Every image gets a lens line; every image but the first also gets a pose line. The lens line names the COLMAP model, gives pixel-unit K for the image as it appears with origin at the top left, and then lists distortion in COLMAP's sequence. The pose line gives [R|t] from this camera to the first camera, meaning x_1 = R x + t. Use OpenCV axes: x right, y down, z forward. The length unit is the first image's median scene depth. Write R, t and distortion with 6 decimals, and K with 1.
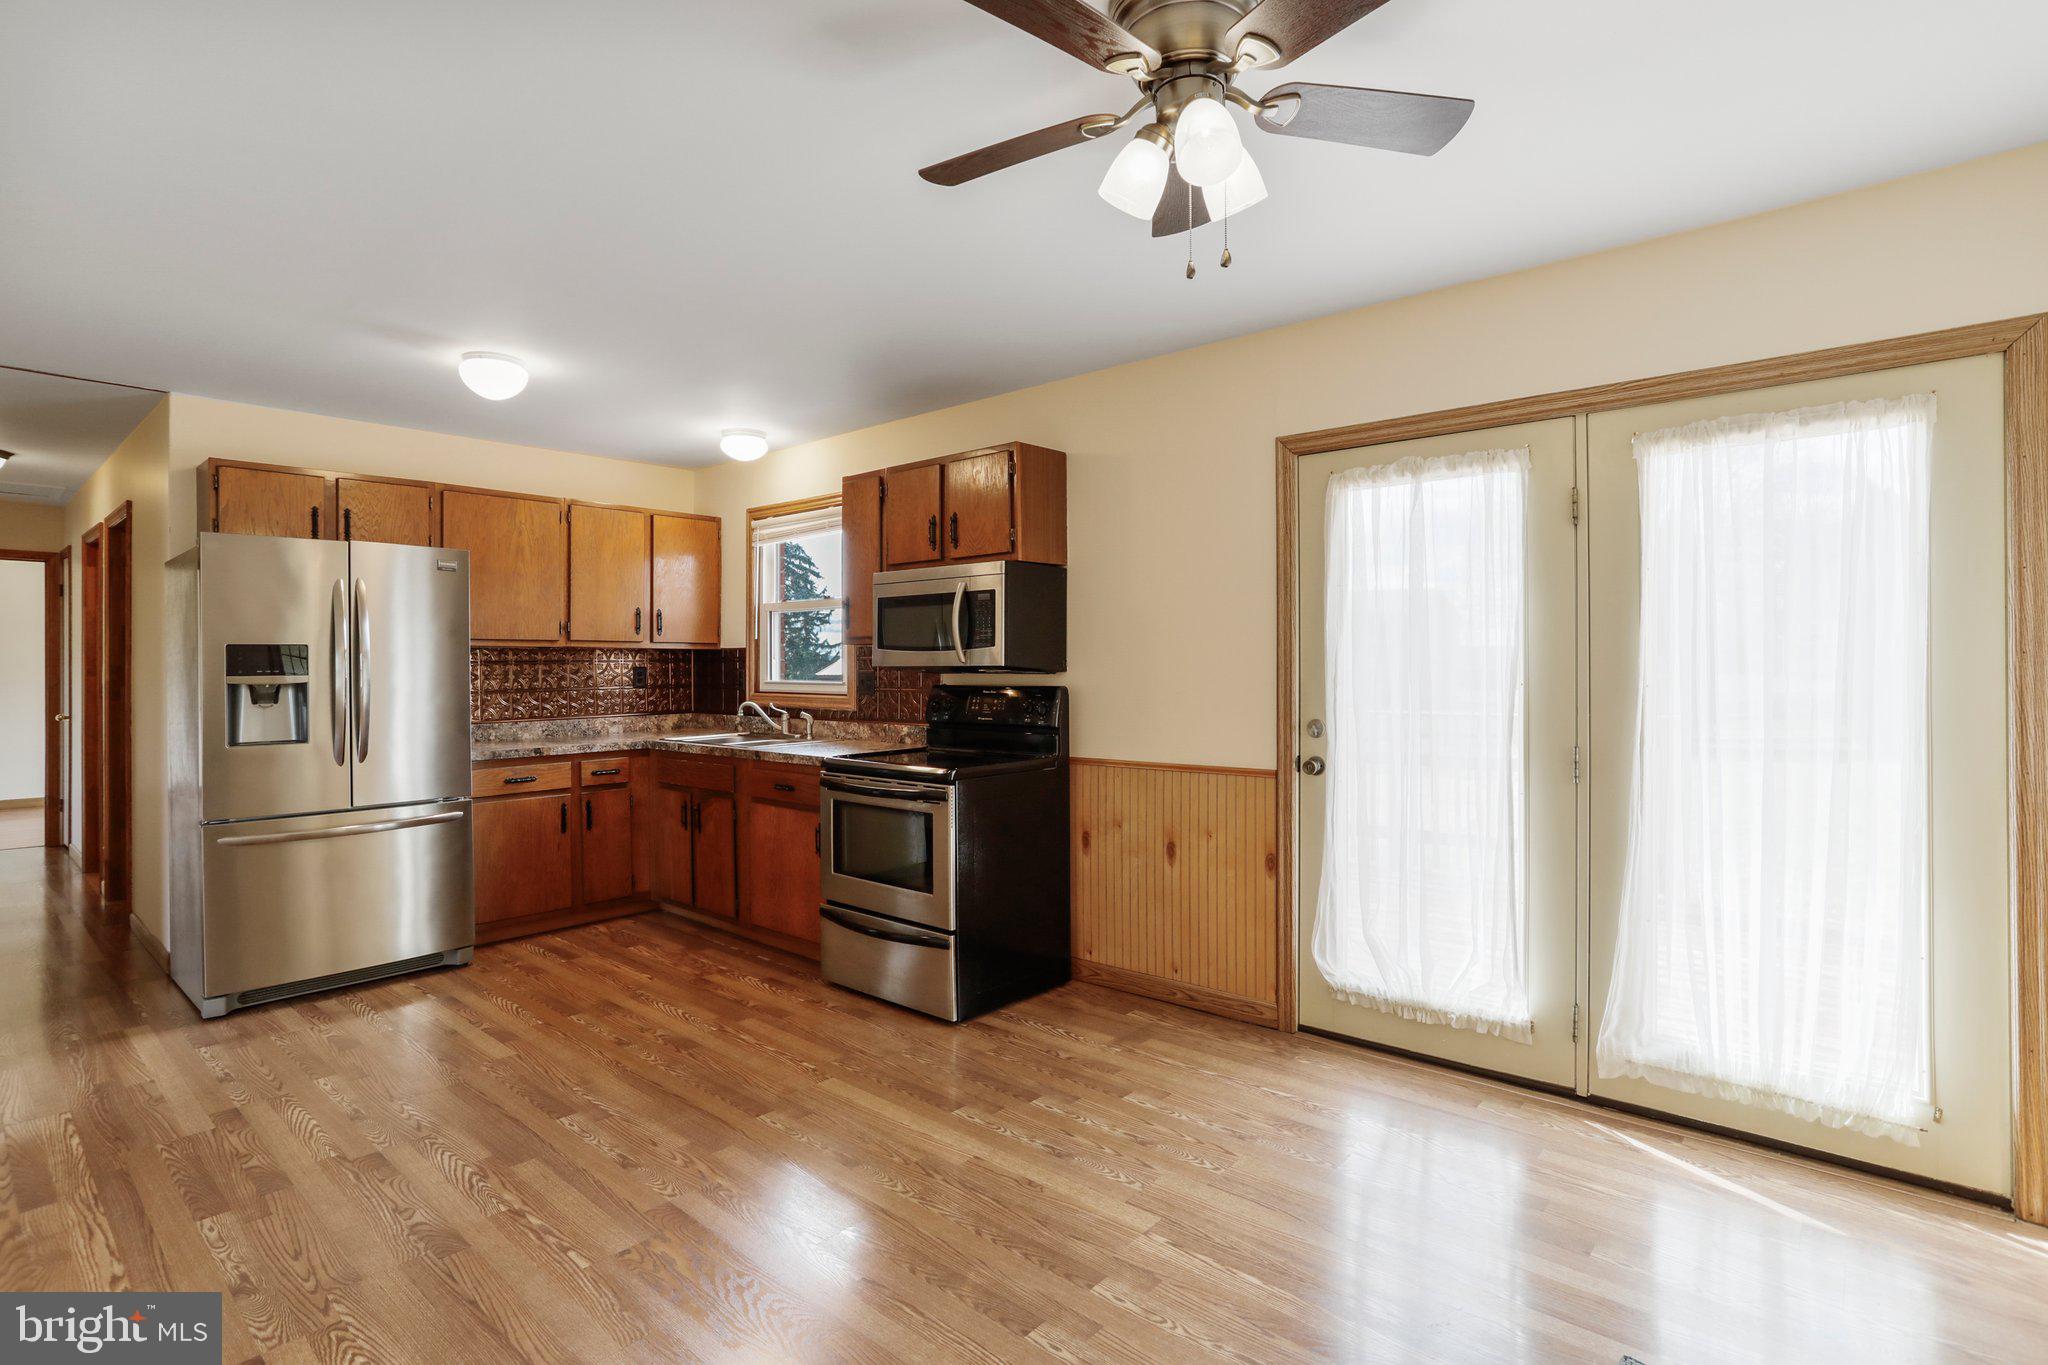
lens RADIAL K [[992.0, 0, 1017.3], [0, 992.0, 664.9], [0, 0, 1]] dist [-0.046951, 0.020944]
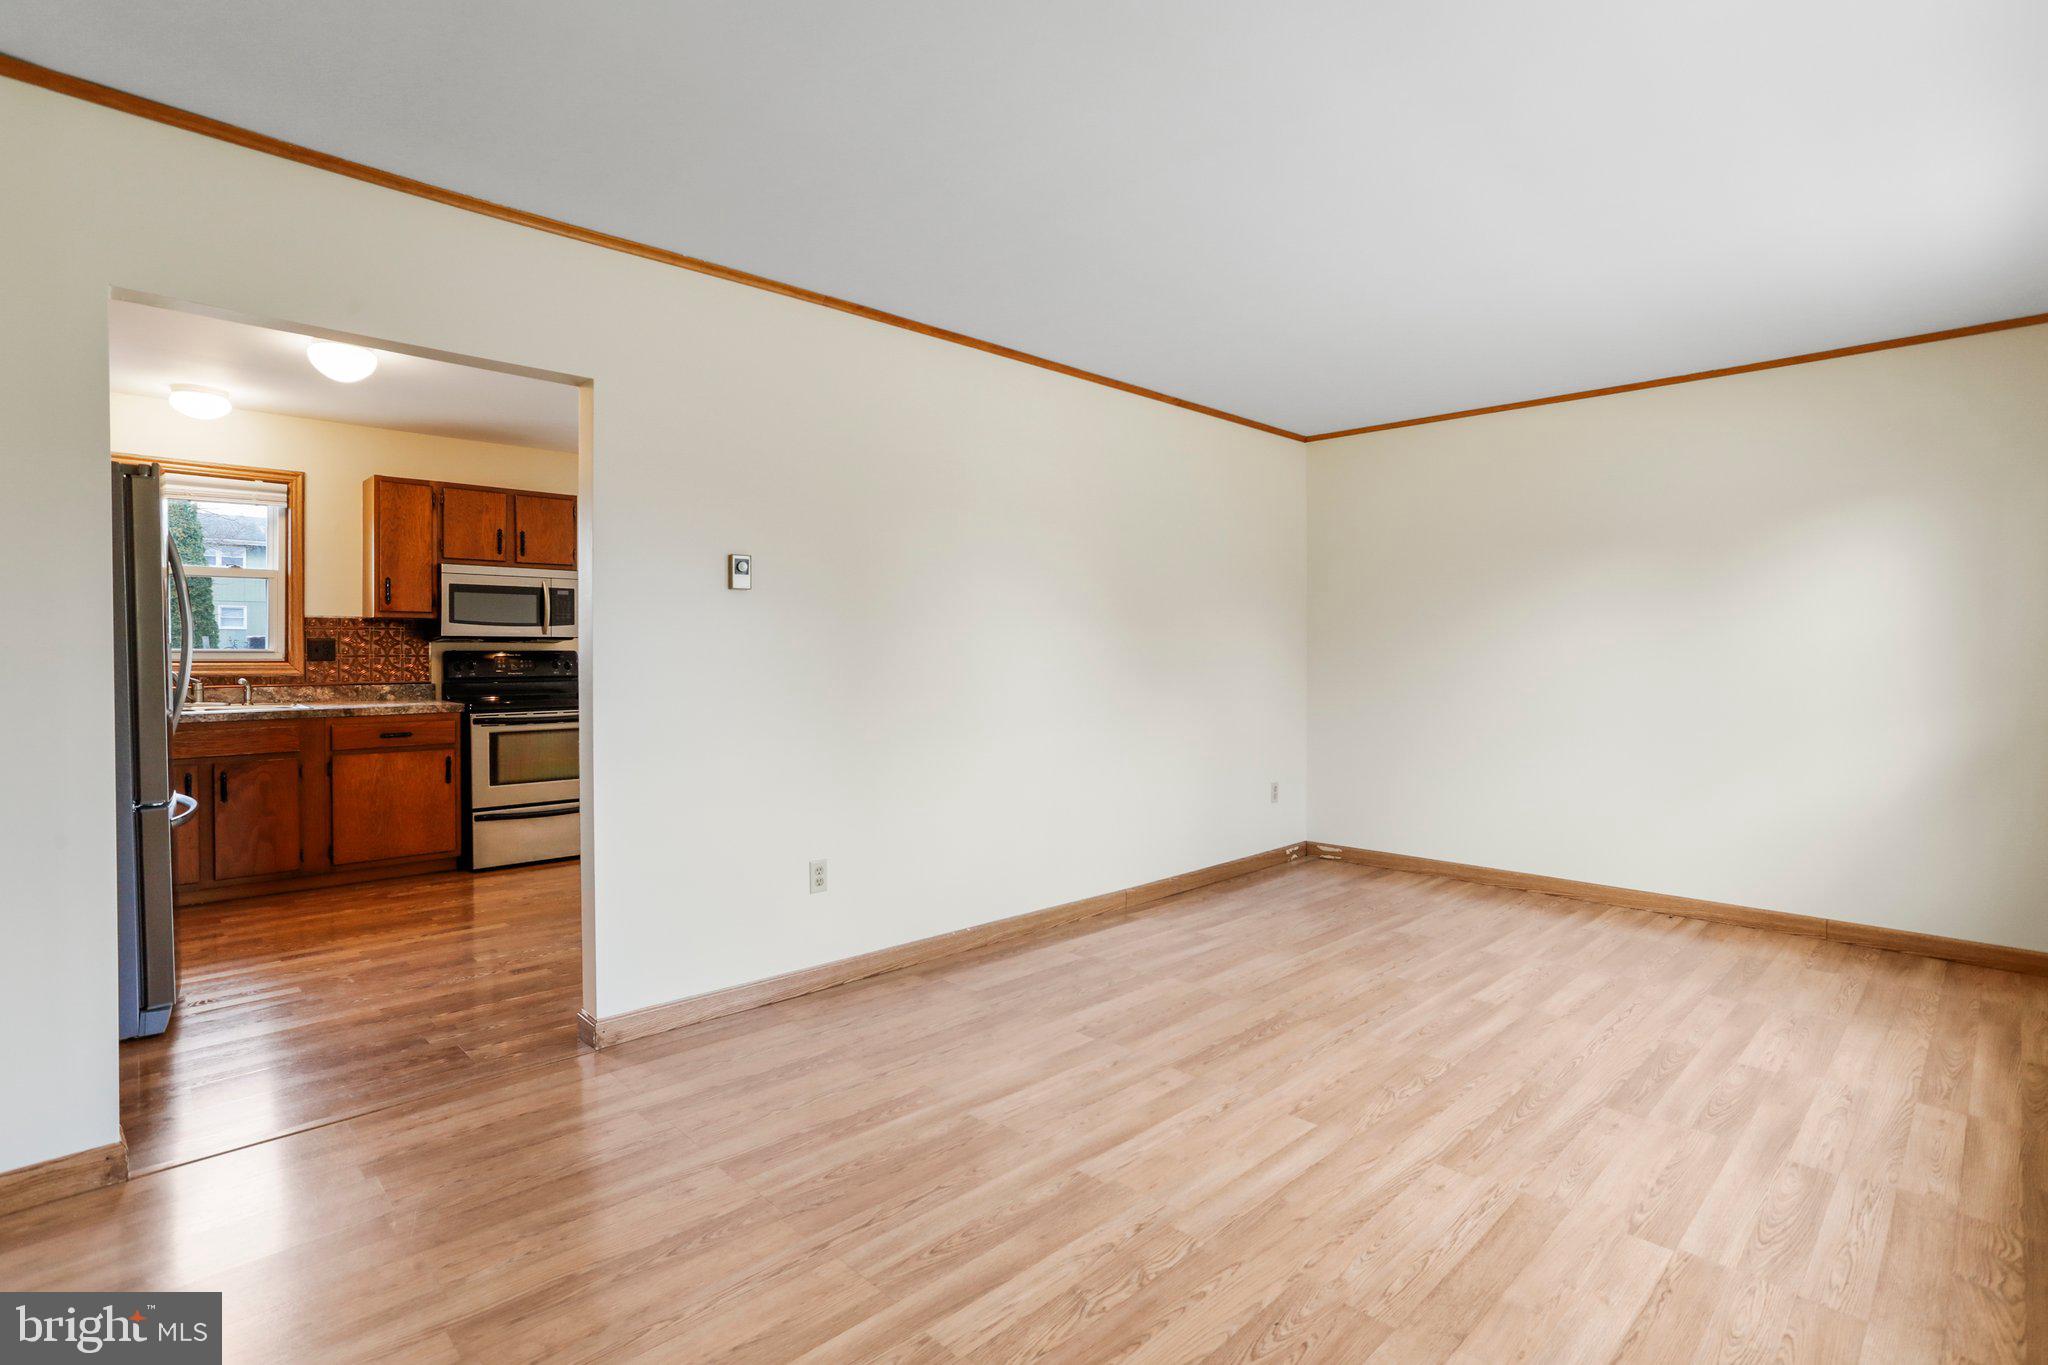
lens RADIAL K [[992.0, 0, 1051.3], [0, 992.0, 656.5], [0, 0, 1]] dist [-0.046951, 0.020944]
pose [[0.062840, -0.005936, 0.998006, -1.459422], [-0.005661, 0.999964, 0.006304, 0.016642], [-0.998008, -0.006045, 0.062804, 0.134383]]
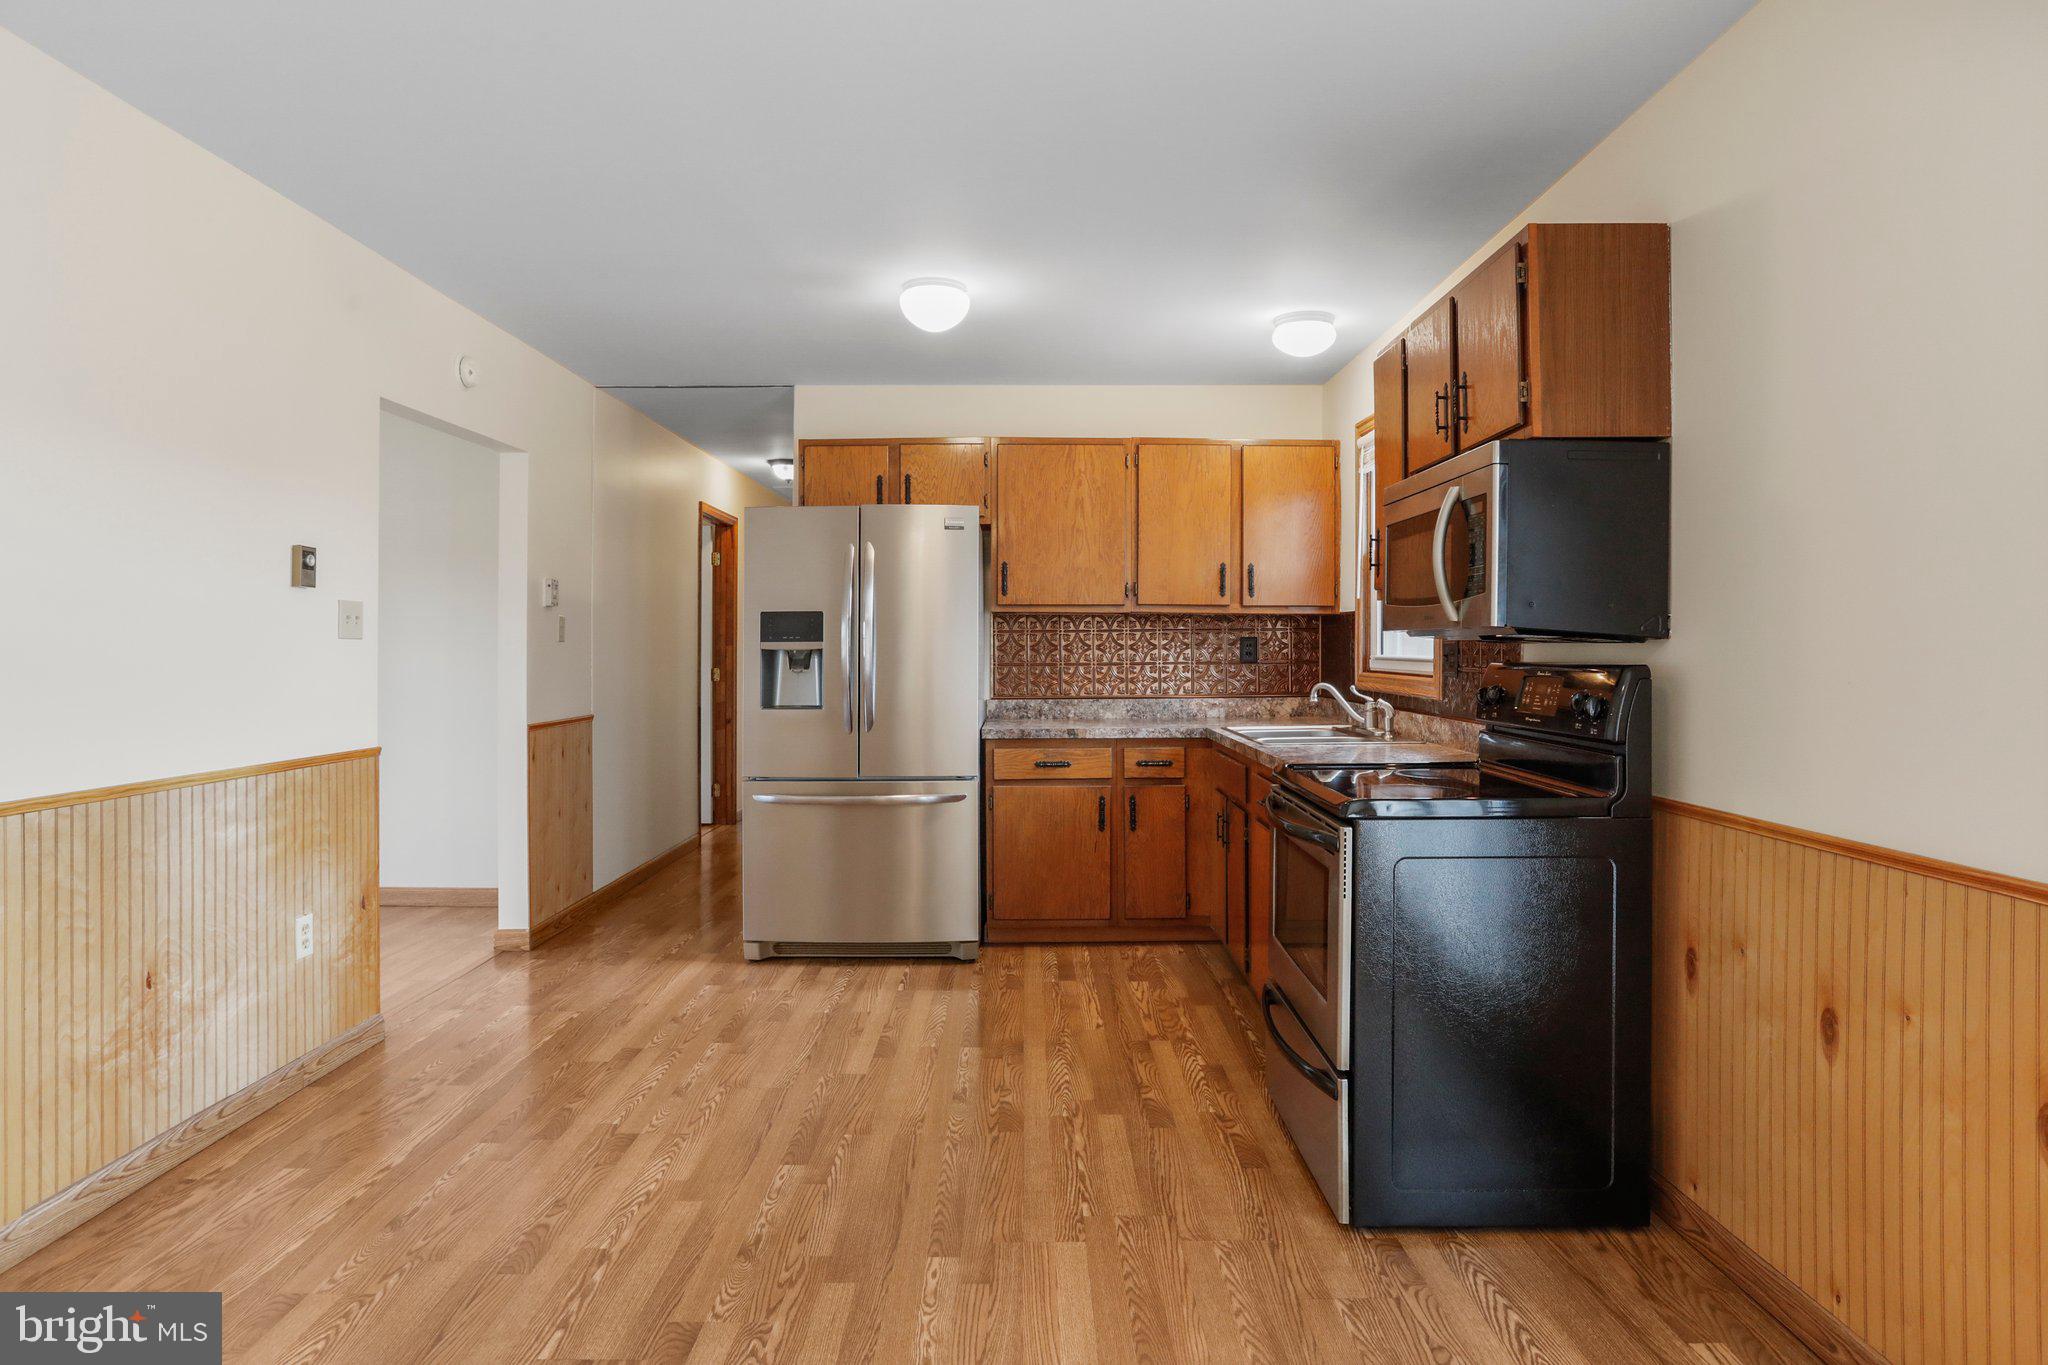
lens RADIAL K [[1133.4, 0, 1031.6], [0, 1133.4, 642.2], [0, 0, 1]] dist [-0.049612, 0.026443]
pose [[0.666616, 0.001721, -0.745400, 0.270077], [-0.003566, 0.999993, -0.000880, 0.010862], [0.745393, 0.003245, 0.666617, 0.355600]]
